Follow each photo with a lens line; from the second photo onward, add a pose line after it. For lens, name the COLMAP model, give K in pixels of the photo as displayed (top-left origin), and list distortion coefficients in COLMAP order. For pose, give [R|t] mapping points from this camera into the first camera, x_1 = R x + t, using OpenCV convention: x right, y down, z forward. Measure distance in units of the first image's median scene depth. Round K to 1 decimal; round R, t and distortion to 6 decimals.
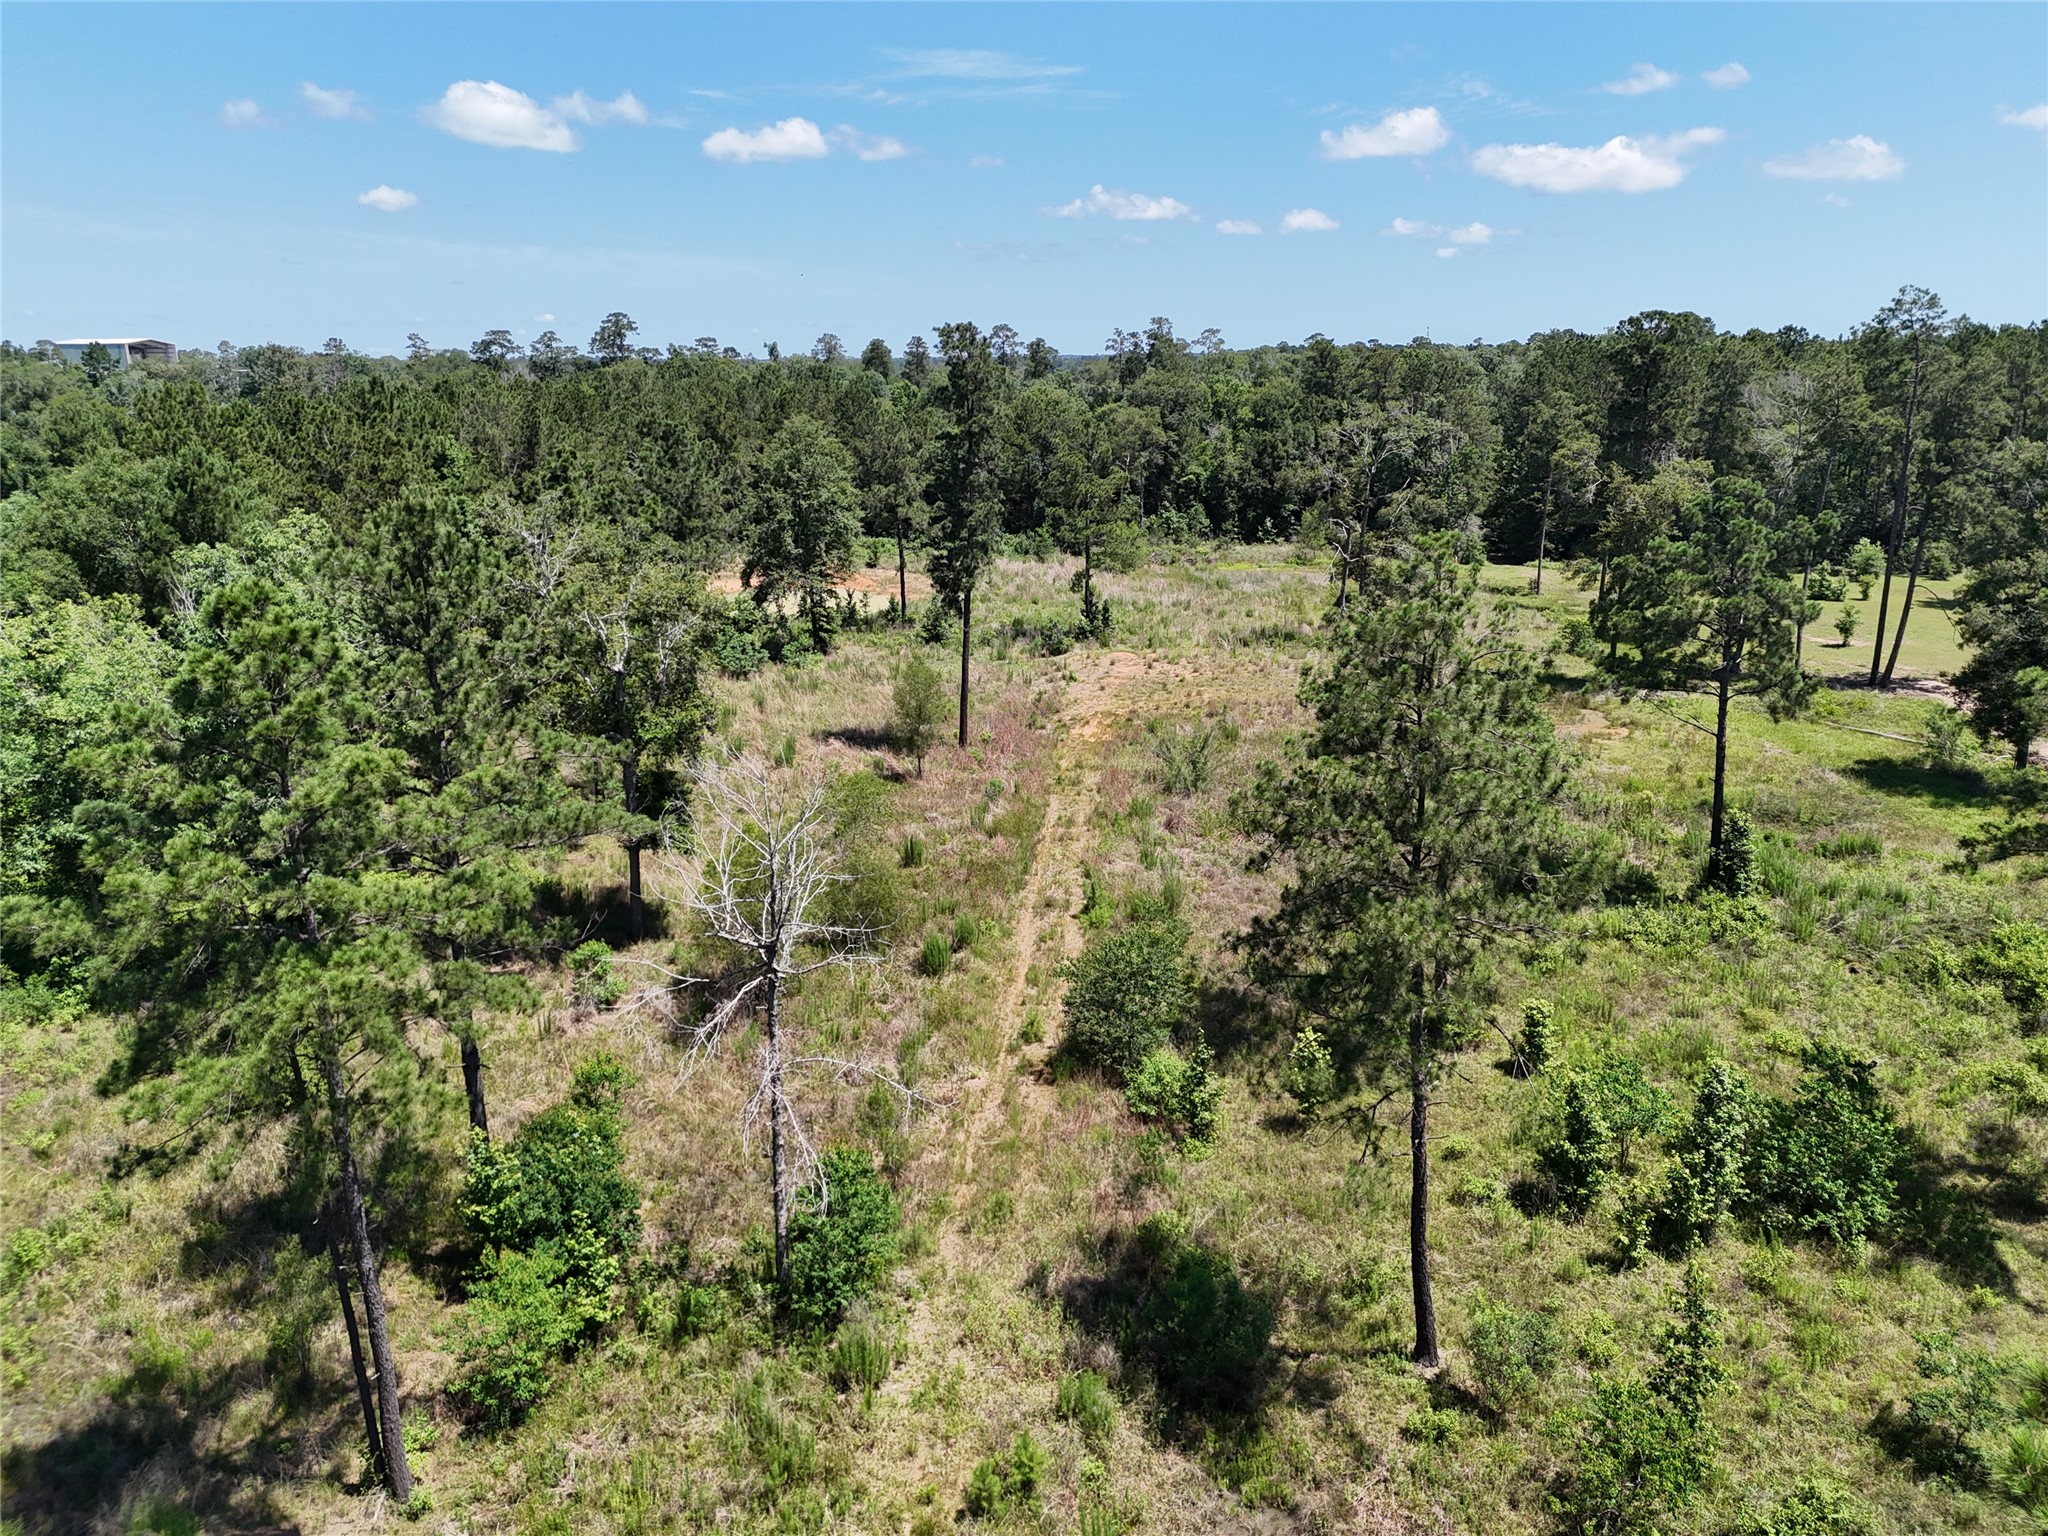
lens RADIAL K [[1502.6, 0, 1027.4], [0, 1502.6, 763.1], [0, 0, 1]] dist [0.077604, -0.080208]
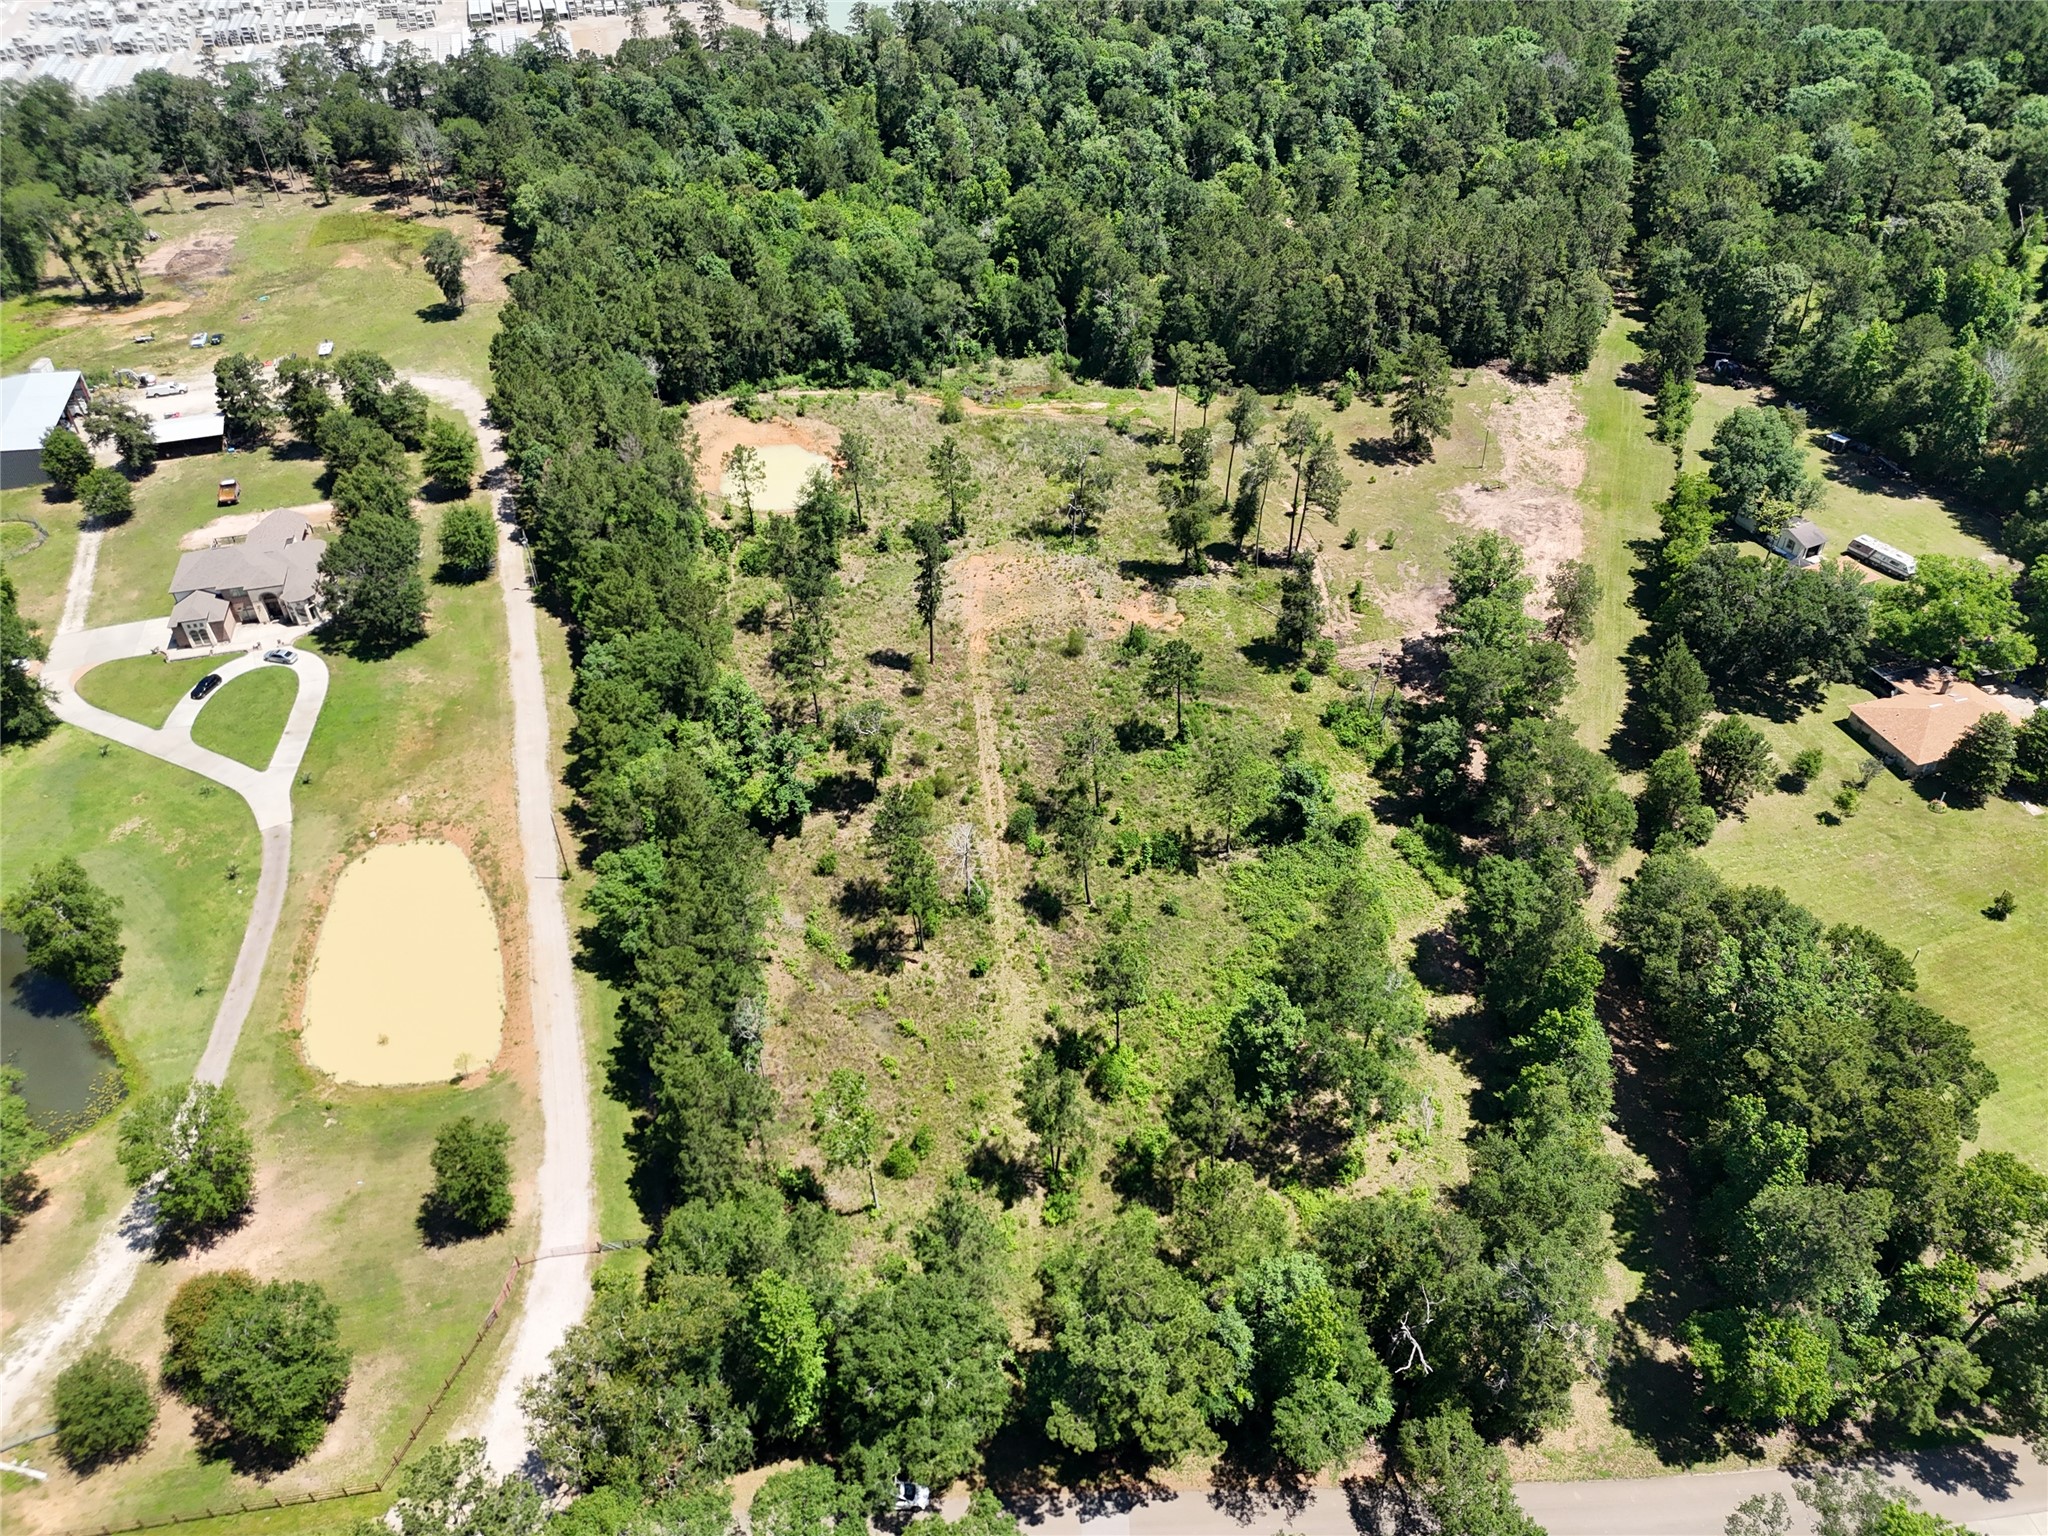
lens RADIAL K [[1502.6, 0, 1027.4], [0, 1502.6, 763.1], [0, 0, 1]] dist [0.077604, -0.080208]
pose [[0.984596, -0.118968, 0.128126, -0.167819], [0.056773, 0.910644, 0.409273, -0.651111], [-0.165368, -0.395695, 0.903371, -1.036518]]
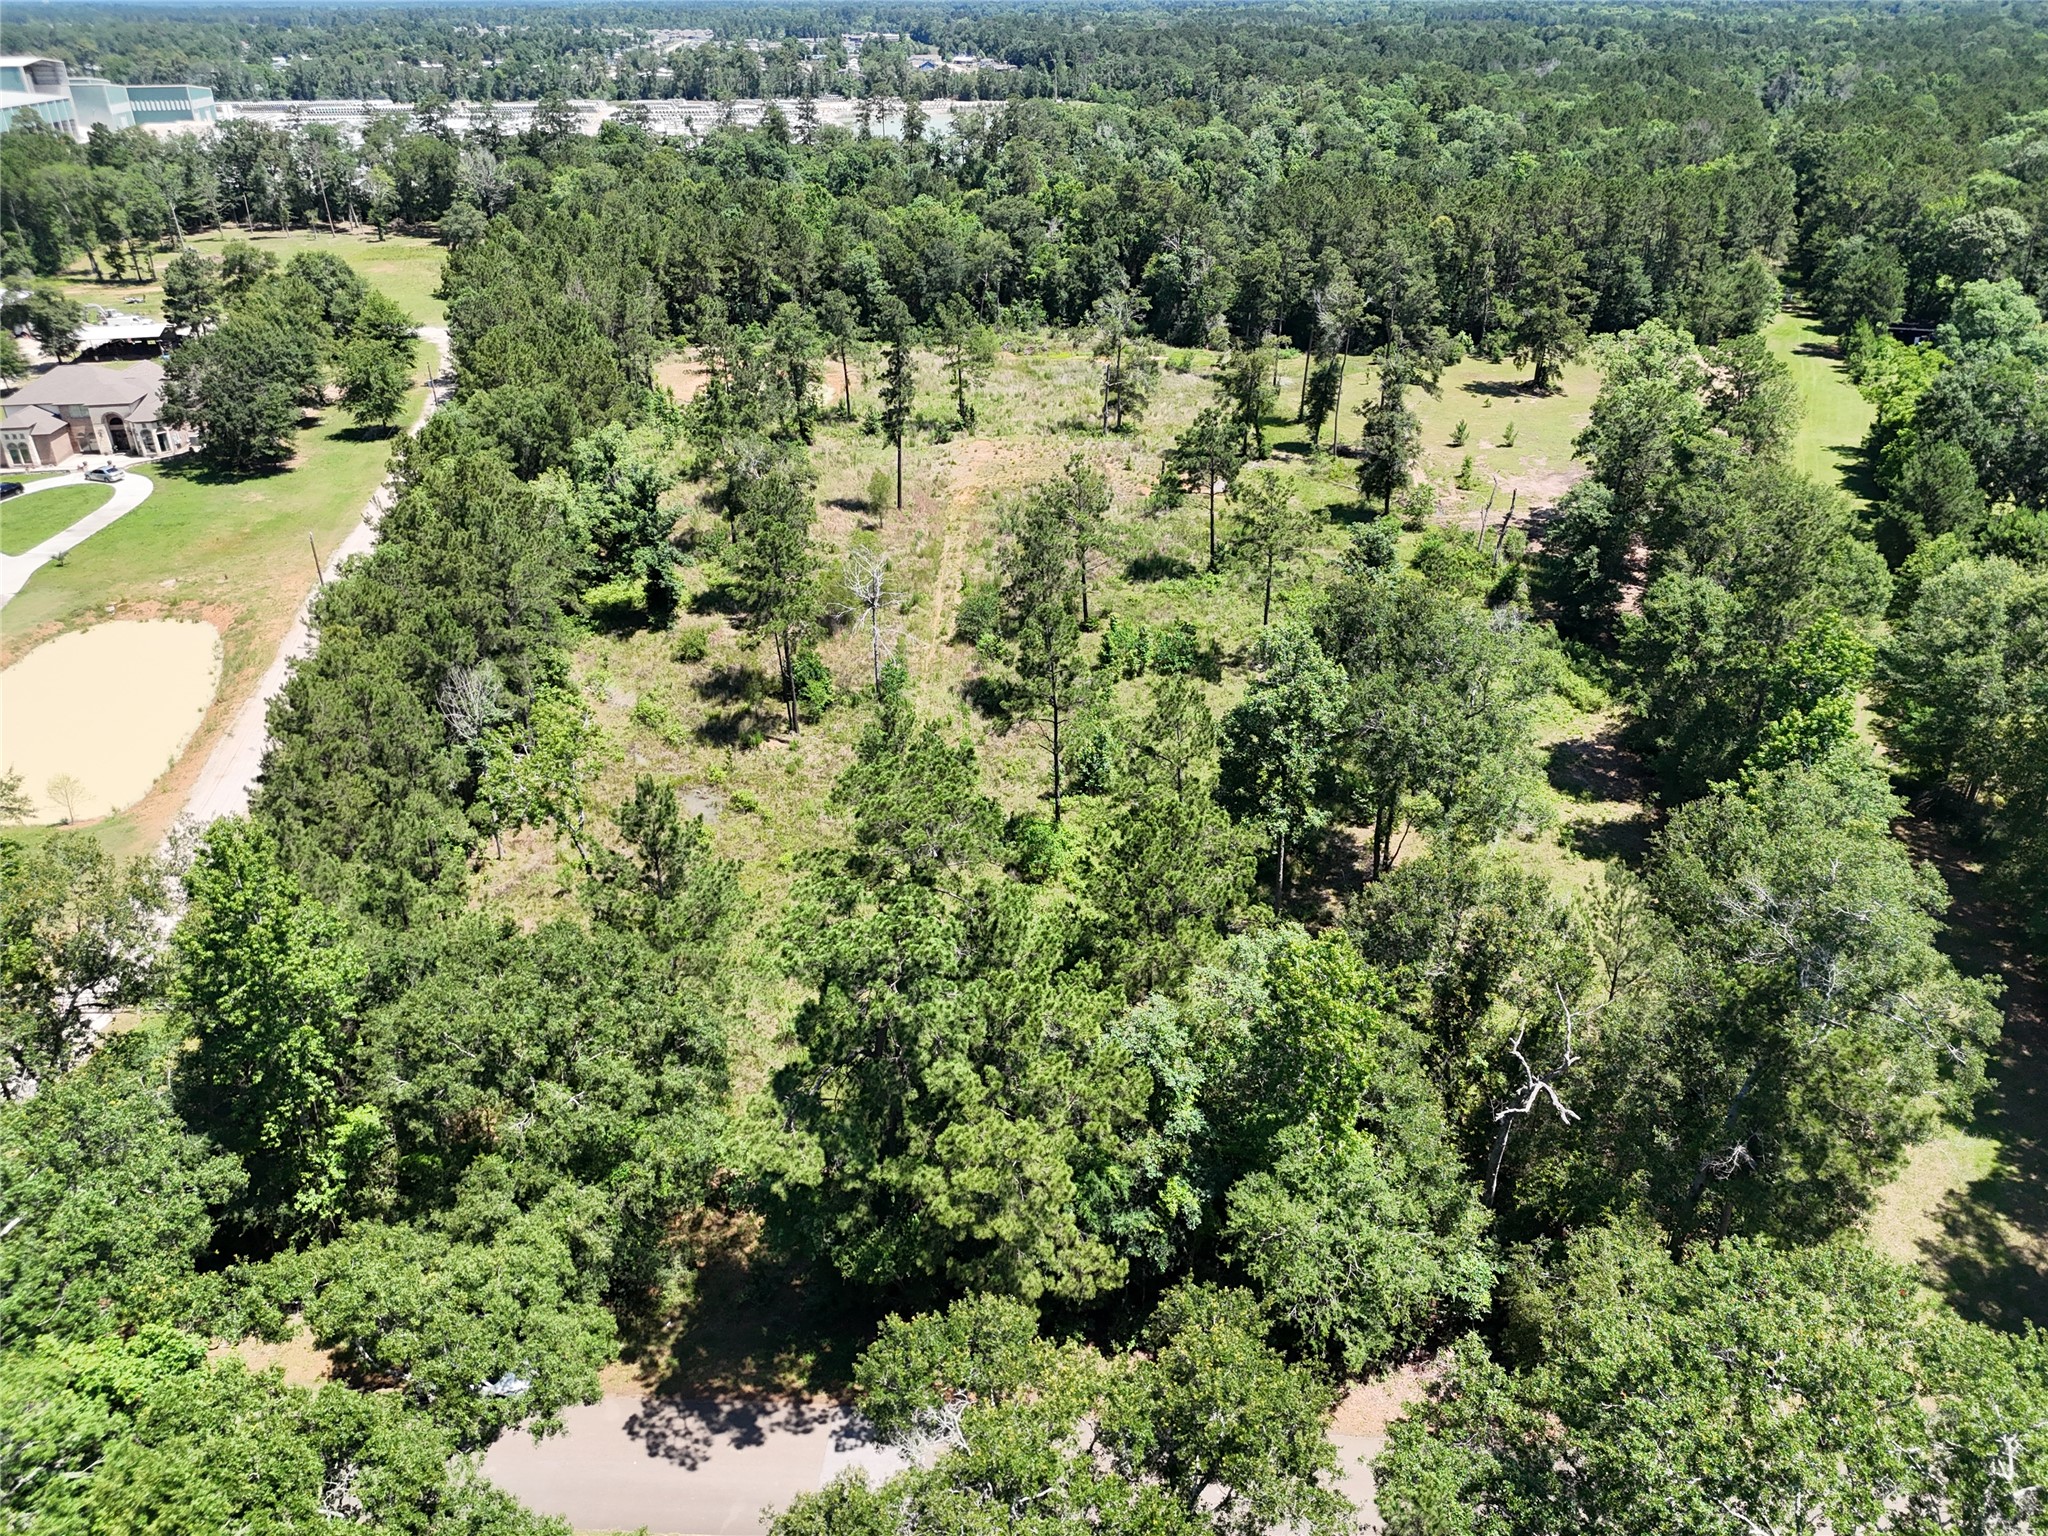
lens RADIAL K [[1502.6, 0, 1027.4], [0, 1502.6, 763.1], [0, 0, 1]] dist [0.077604, -0.080208]
pose [[0.996846, -0.038313, 0.069495, -0.018909], [0.023167, 0.978083, 0.206922, -0.065027], [-0.075900, -0.204659, 0.975886, -0.746499]]
